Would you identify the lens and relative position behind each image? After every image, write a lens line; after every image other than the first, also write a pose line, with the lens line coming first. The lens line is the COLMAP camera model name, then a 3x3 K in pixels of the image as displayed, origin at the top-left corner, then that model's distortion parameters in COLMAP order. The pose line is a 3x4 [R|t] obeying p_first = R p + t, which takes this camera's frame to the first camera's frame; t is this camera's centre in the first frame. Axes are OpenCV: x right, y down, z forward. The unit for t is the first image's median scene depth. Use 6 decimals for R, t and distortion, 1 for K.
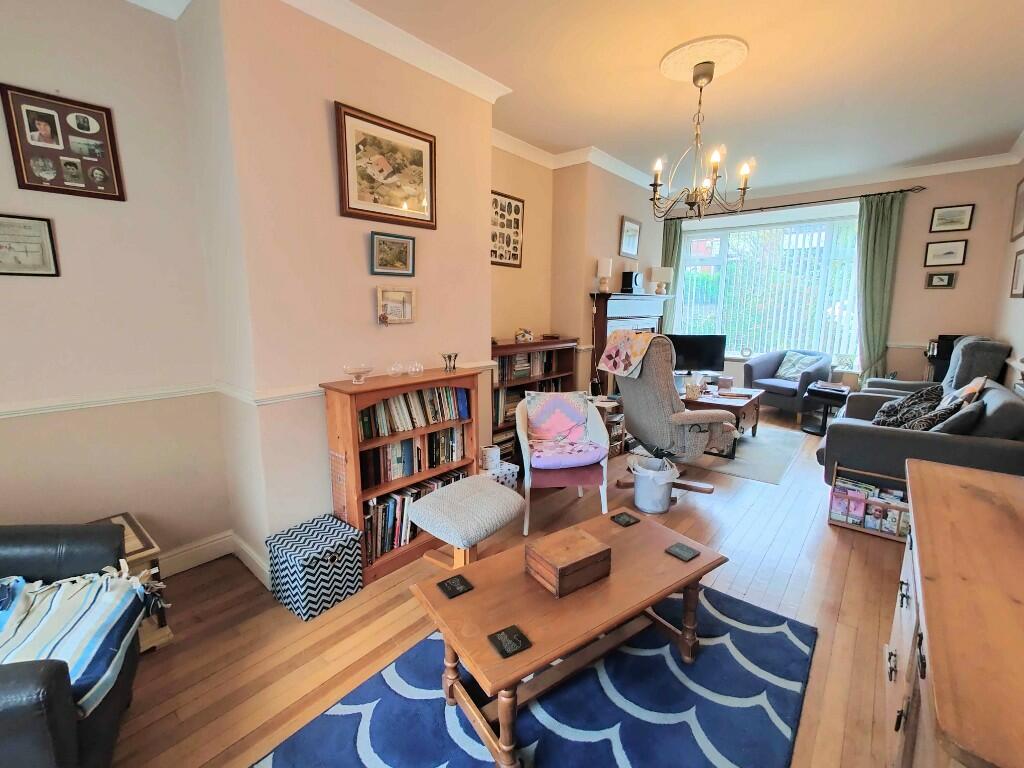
lens RADIAL K [[453.5, 0, 512.0], [0, 453.5, 384.0], [0, 0, 1]] dist [0.015169, 0.000737]
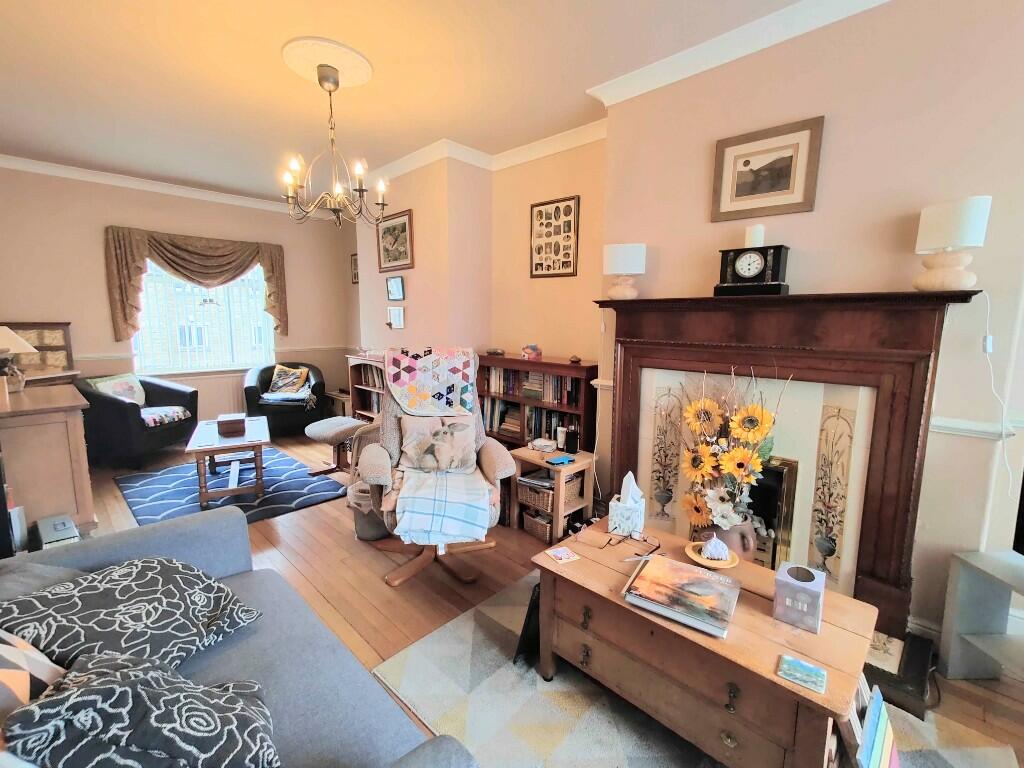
lens RADIAL K [[453.5, 0, 512.0], [0, 453.5, 384.0], [0, 0, 1]] dist [0.015169, 0.000737]
pose [[-0.079106, 0.138353, -0.987219, 0.842492], [-0.185163, 0.971049, 0.150924, -0.158350], [0.979519, 0.194736, -0.051197, 0.918483]]
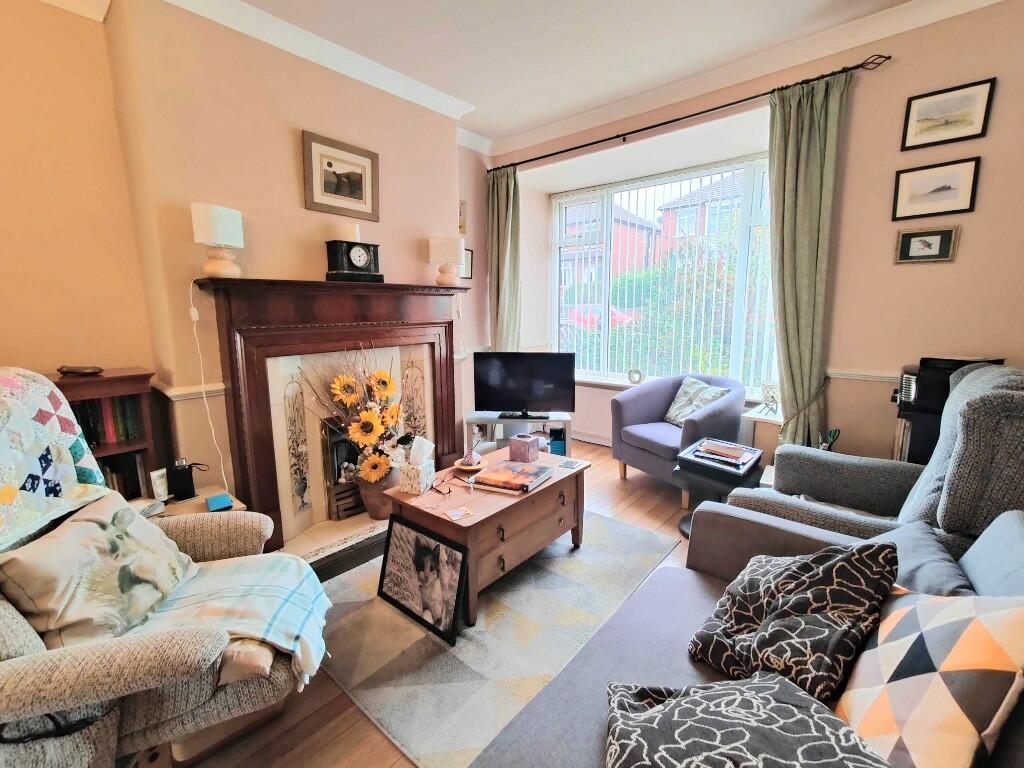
lens RADIAL K [[453.5, 0, 512.0], [0, 453.5, 384.0], [0, 0, 1]] dist [0.015169, 0.000737]
pose [[0.999610, -0.009778, -0.026177, 0.517623], [0.009600, 0.999930, -0.006904, -0.080611], [0.026242, 0.006650, 0.999633, 0.513822]]
